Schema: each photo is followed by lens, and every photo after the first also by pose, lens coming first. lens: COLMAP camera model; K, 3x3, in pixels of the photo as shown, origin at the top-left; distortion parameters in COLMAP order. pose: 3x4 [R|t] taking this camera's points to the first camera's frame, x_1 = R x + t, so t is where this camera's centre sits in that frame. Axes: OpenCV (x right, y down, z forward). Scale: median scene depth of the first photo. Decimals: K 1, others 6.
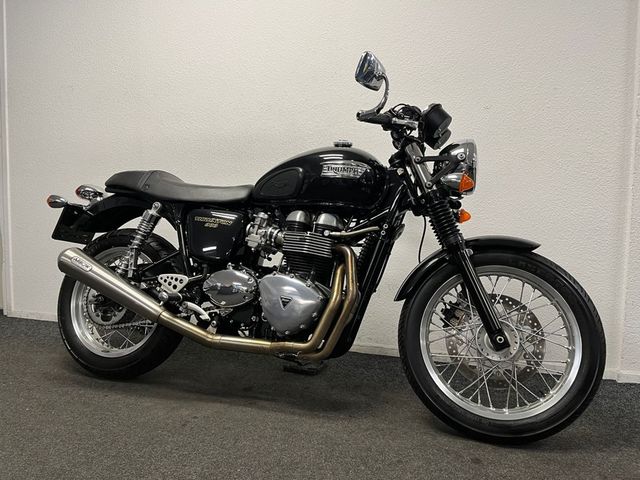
lens RADIAL K [[485.2, 0, 320.0], [0, 485.2, 240.0], [0, 0, 1]] dist [0.030395, -0.004263]
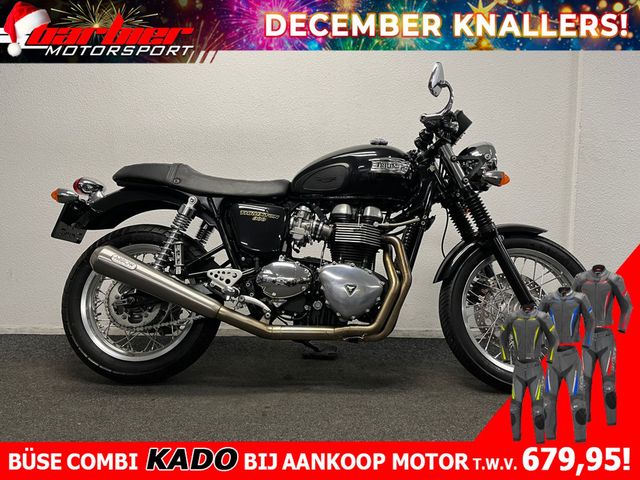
lens RADIAL K [[485.2, 0, 320.0], [0, 485.2, 240.0], [0, 0, 1]] dist [0.030395, -0.004263]
pose [[0.955040, -0.027407, 0.295209, -0.418447], [0.024939, 0.999615, 0.012123, 0.004622], [-0.295427, -0.004215, 0.955356, -0.002912]]
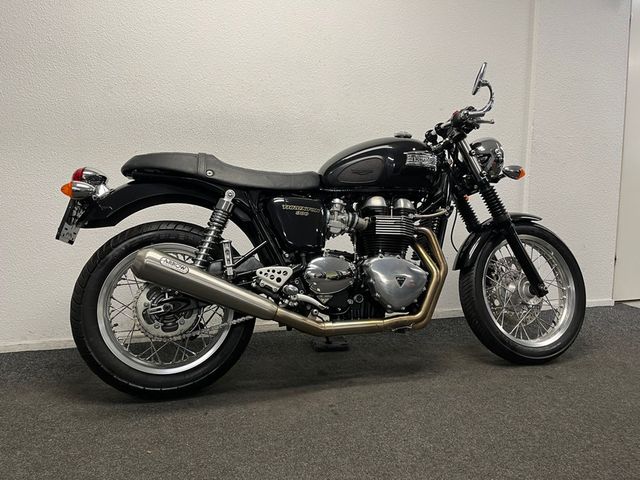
lens RADIAL K [[485.2, 0, 320.0], [0, 485.2, 240.0], [0, 0, 1]] dist [0.030395, -0.004263]
pose [[0.832572, -0.068699, 0.549641, -0.760444], [0.045534, 0.997409, 0.055693, -0.030357], [-0.552043, -0.021341, 0.833543, 0.177678]]
